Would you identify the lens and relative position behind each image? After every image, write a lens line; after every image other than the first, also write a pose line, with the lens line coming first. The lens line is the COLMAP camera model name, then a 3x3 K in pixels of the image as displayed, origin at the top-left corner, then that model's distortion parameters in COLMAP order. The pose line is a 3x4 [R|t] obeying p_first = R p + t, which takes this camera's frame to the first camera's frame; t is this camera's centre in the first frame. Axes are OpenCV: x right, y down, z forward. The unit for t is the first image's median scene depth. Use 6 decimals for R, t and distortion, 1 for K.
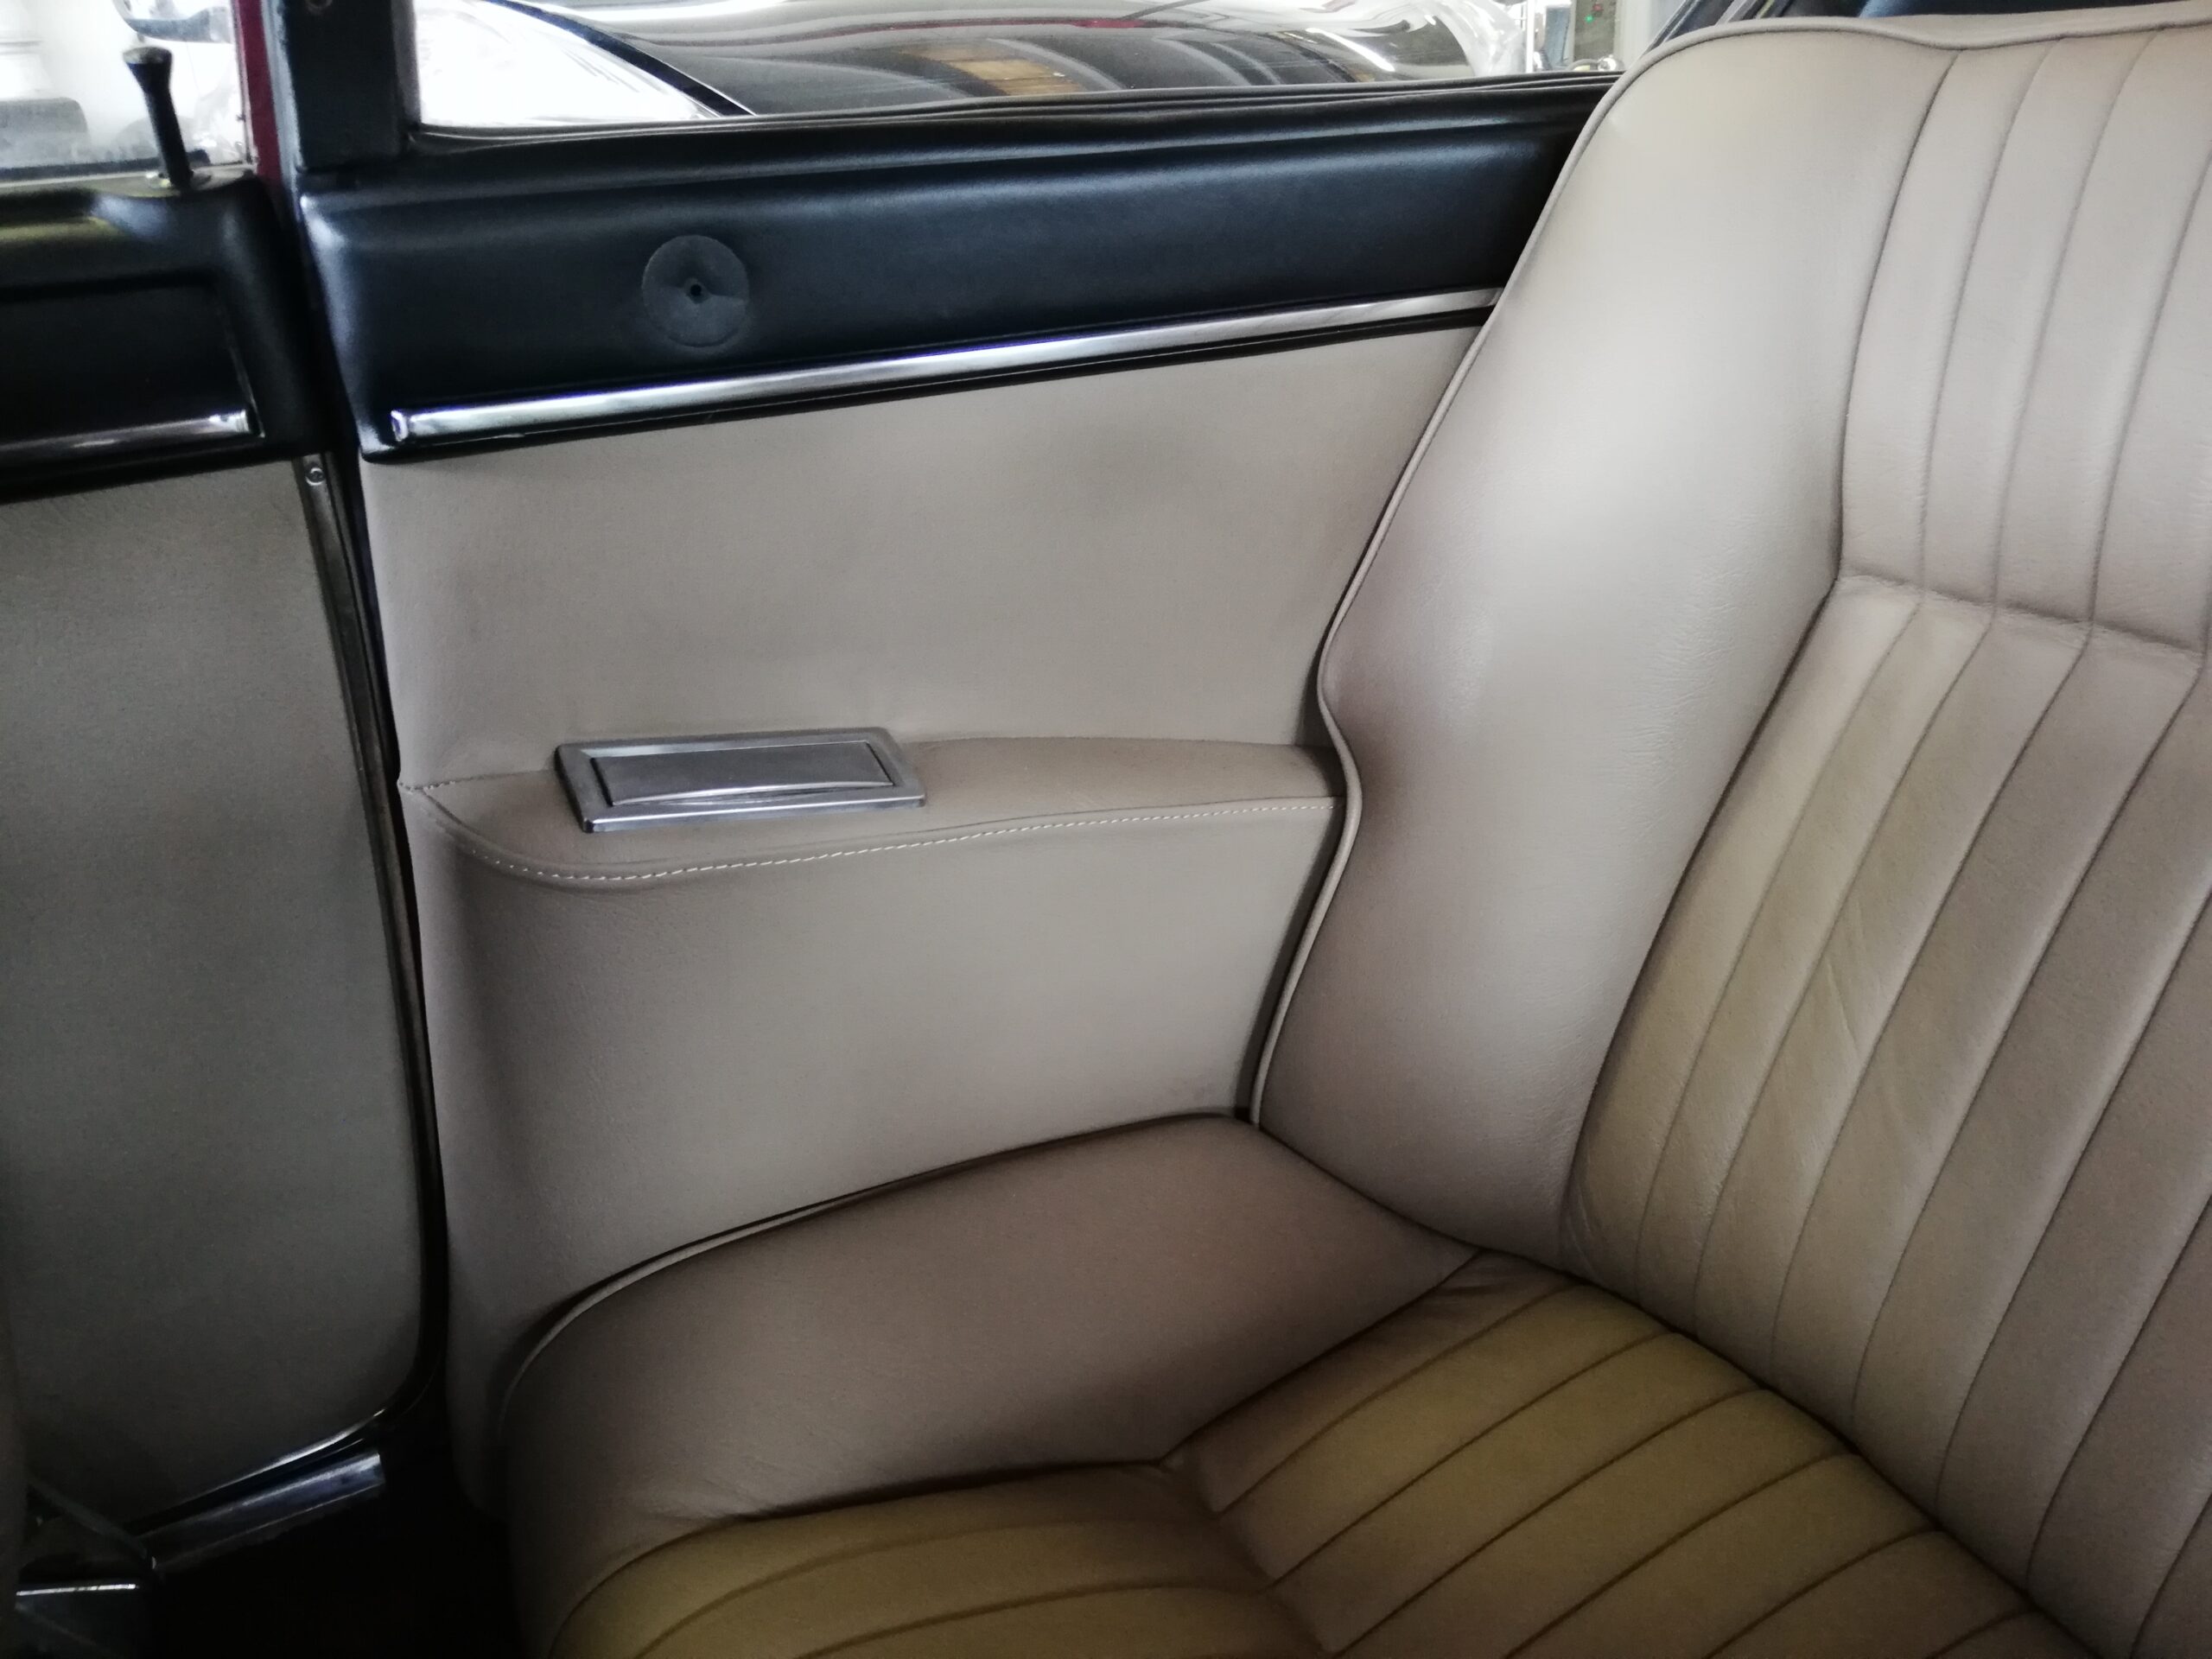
lens RADIAL K [[1672.5, 0, 1101.2], [0, 1672.5, 836.0], [0, 0, 1]] dist [0.054051, -0.076374]
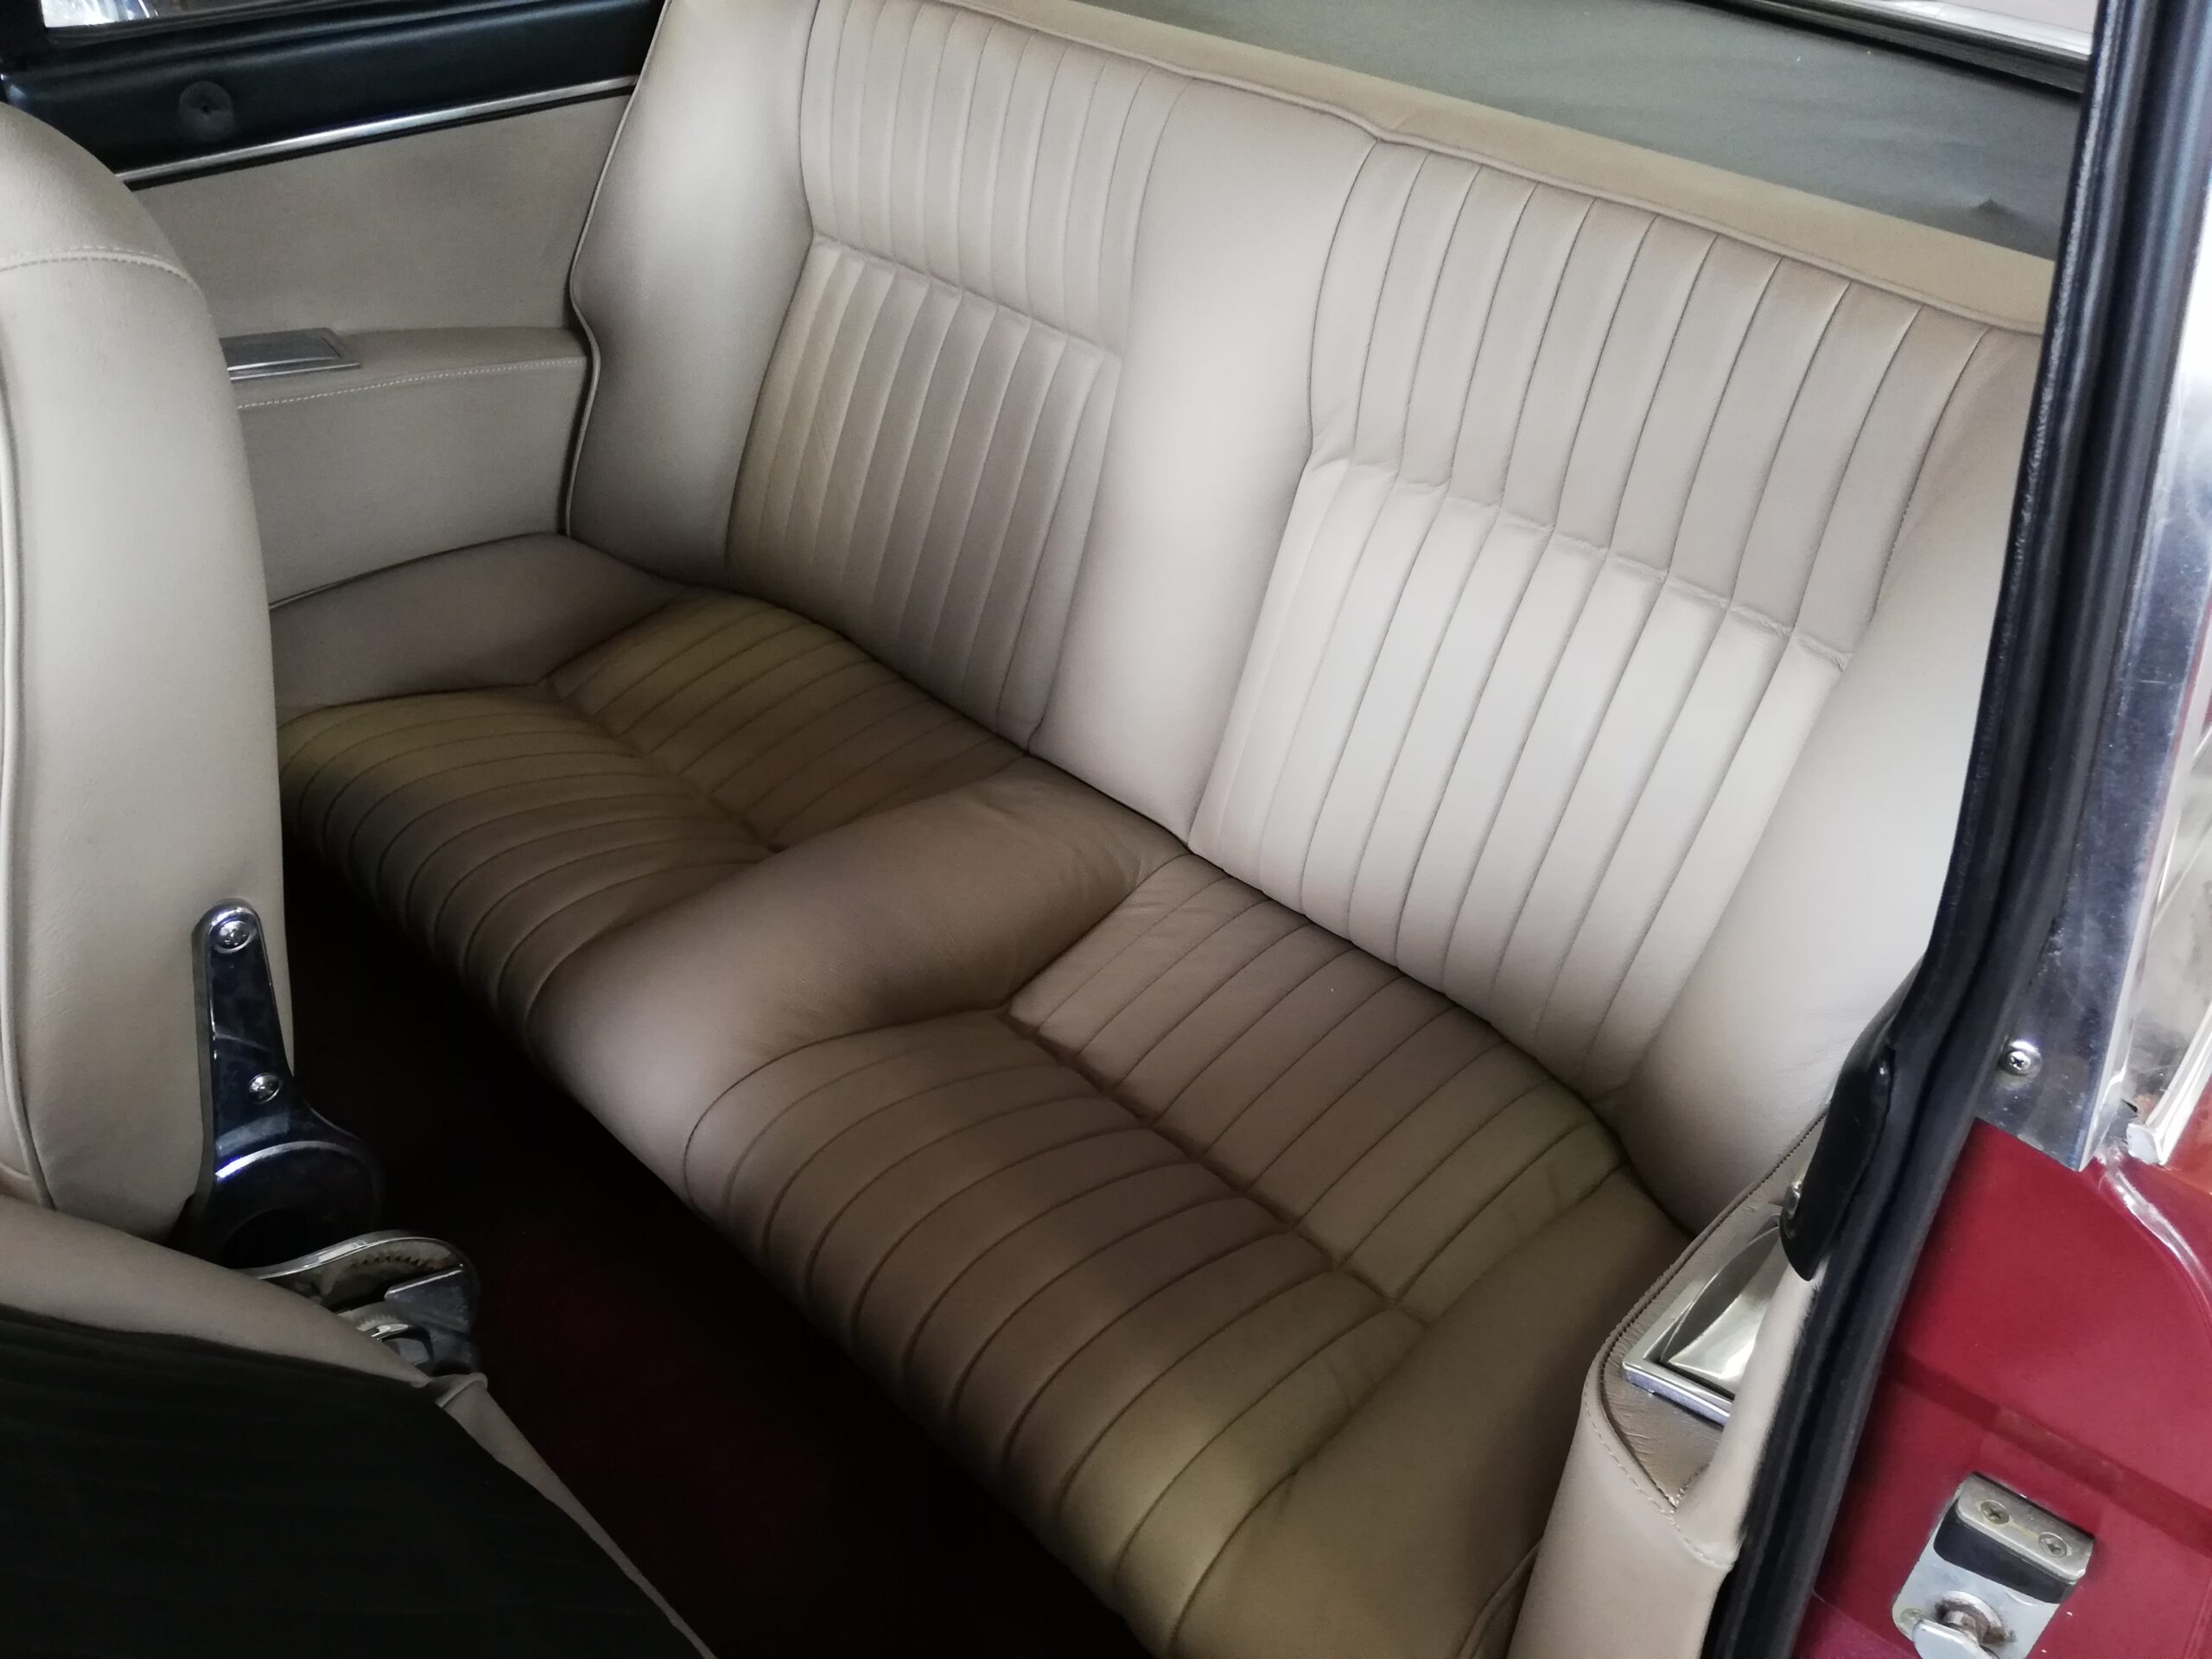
lens RADIAL K [[1672.5, 0, 1101.2], [0, 1672.5, 836.0], [0, 0, 1]] dist [0.054051, -0.076374]
pose [[0.936659, -0.137607, 0.322079, -0.006950], [0.050240, 0.962863, 0.265274, 0.027385], [-0.346622, -0.232290, 0.908787, -1.226039]]
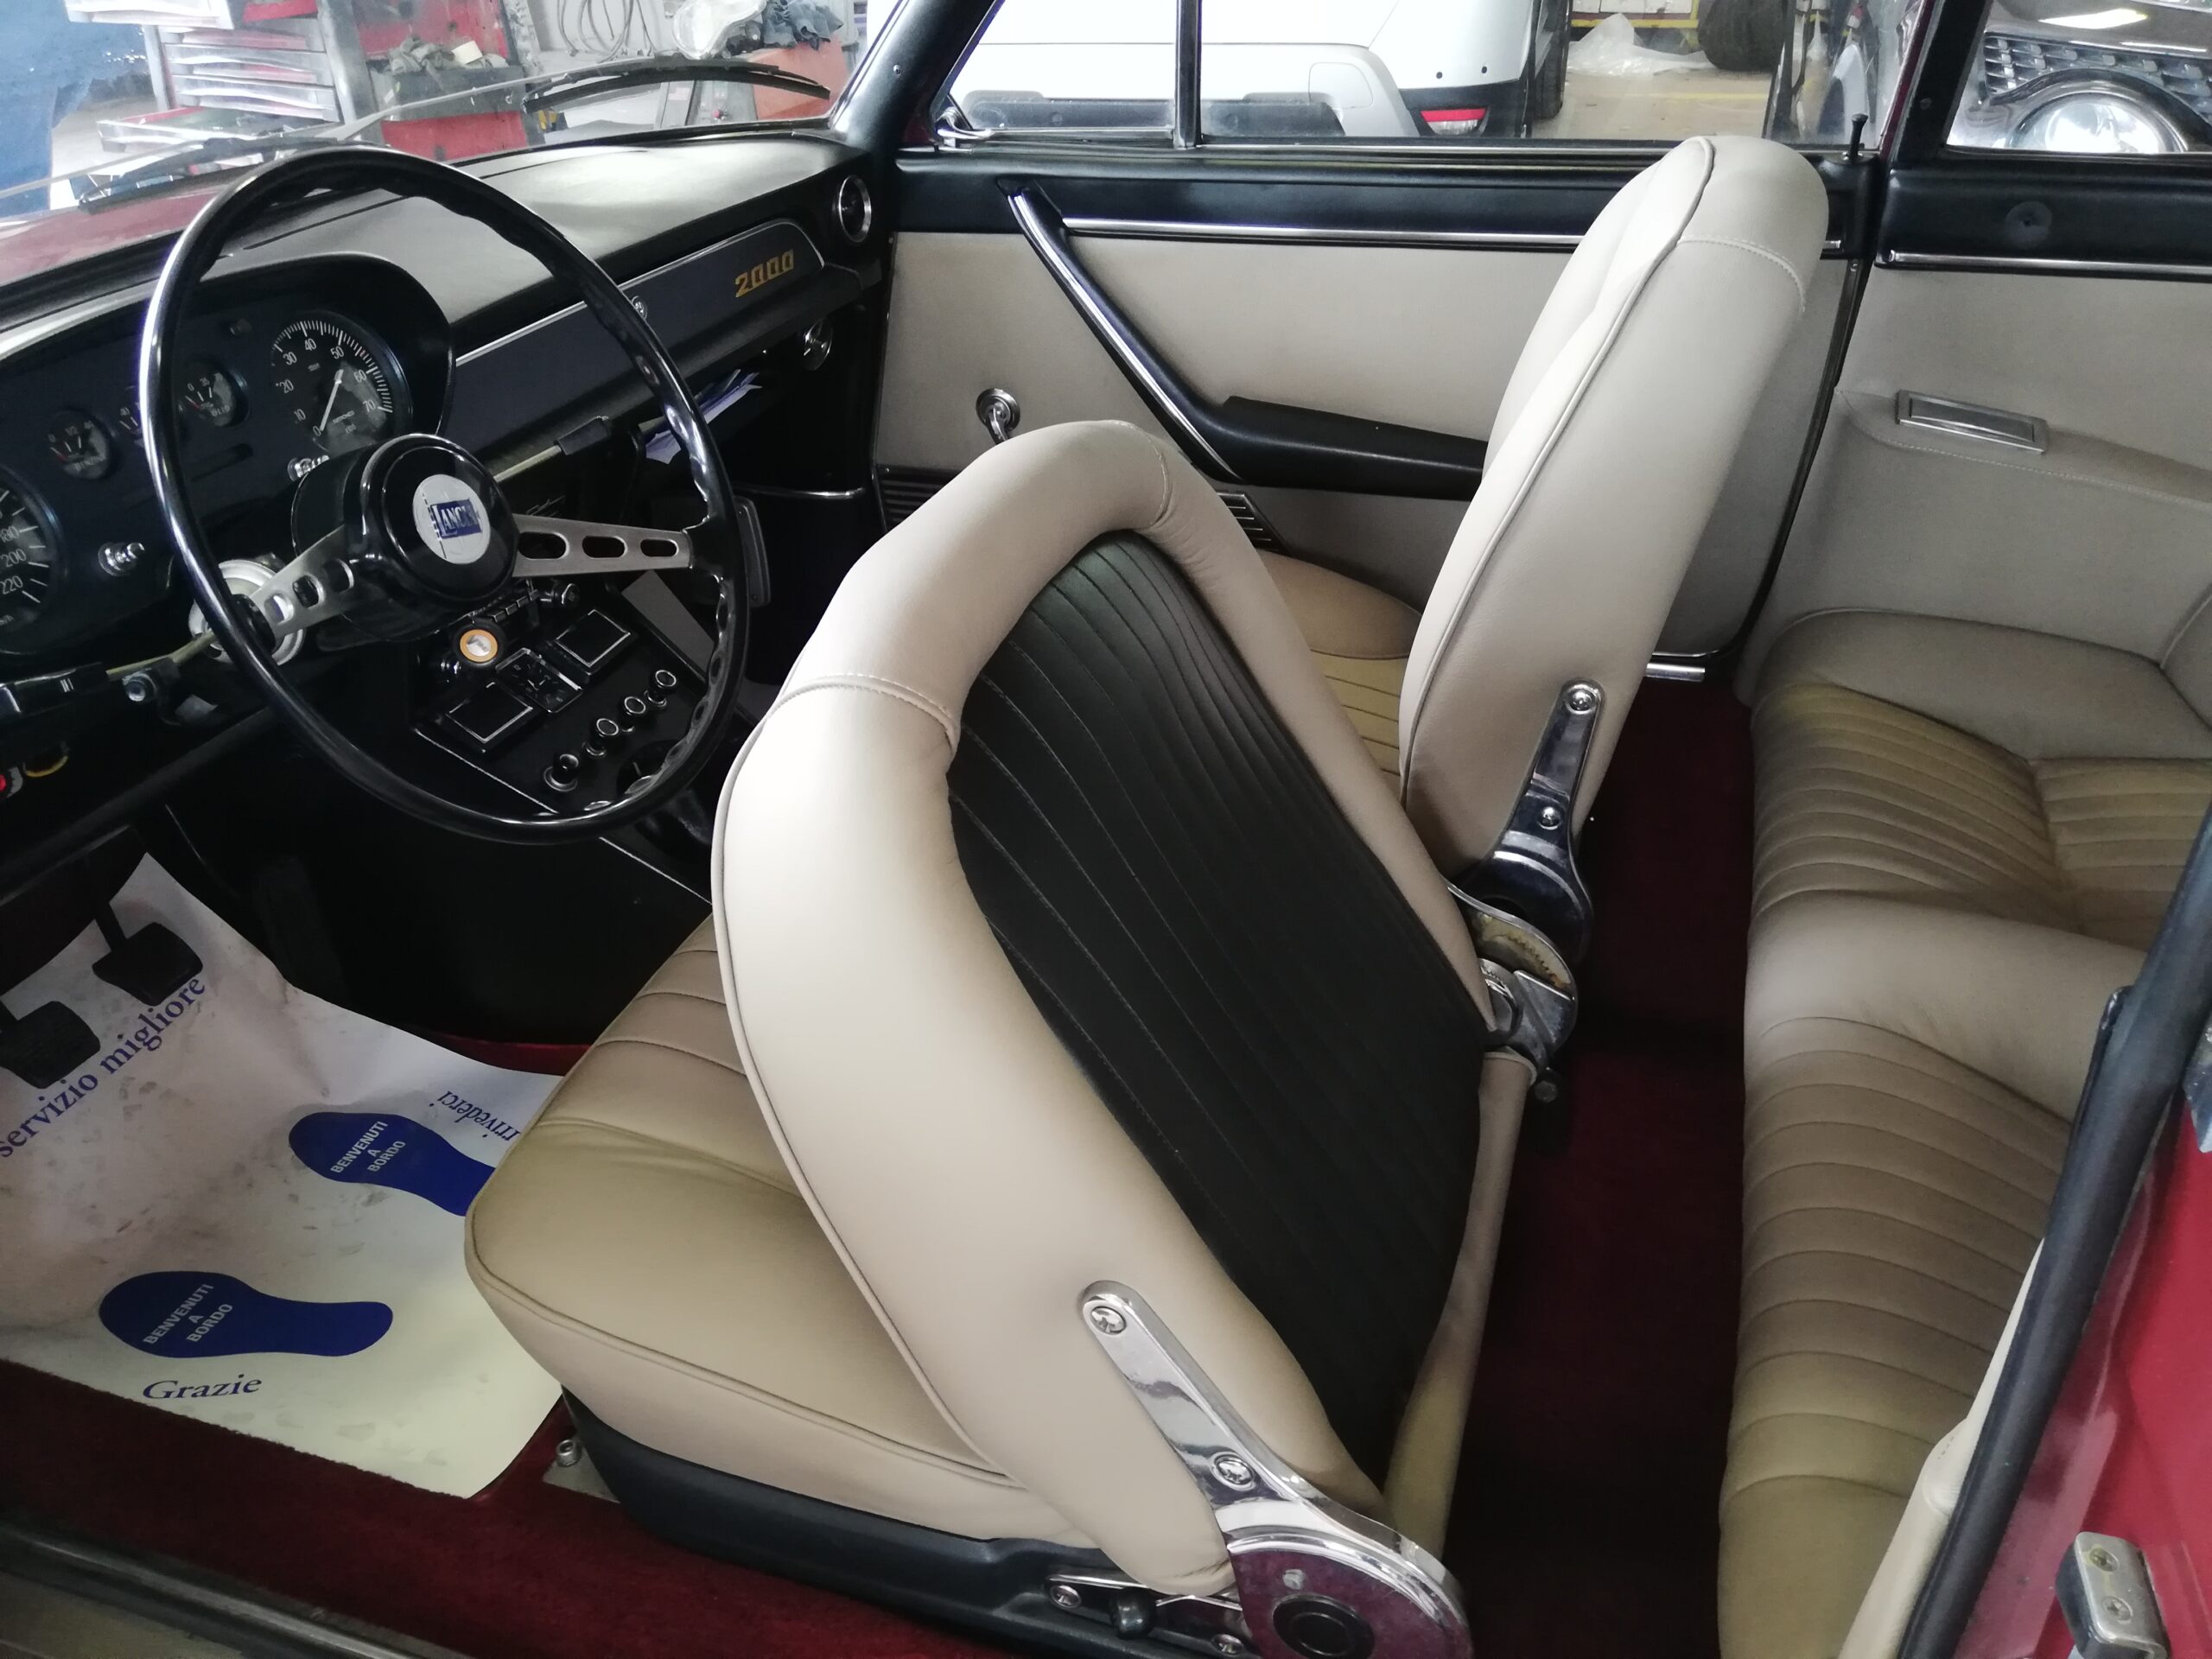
lens RADIAL K [[1701.2, 0, 1120.7], [0, 1701.2, 883.6], [0, 0, 1]] dist [0.002646, -0.022322]
pose [[0.703792, 0.412466, -0.578402, 0.595391], [-0.278779, 0.909229, 0.309169, 0.147715], [0.653421, -0.056344, 0.754895, -1.624807]]
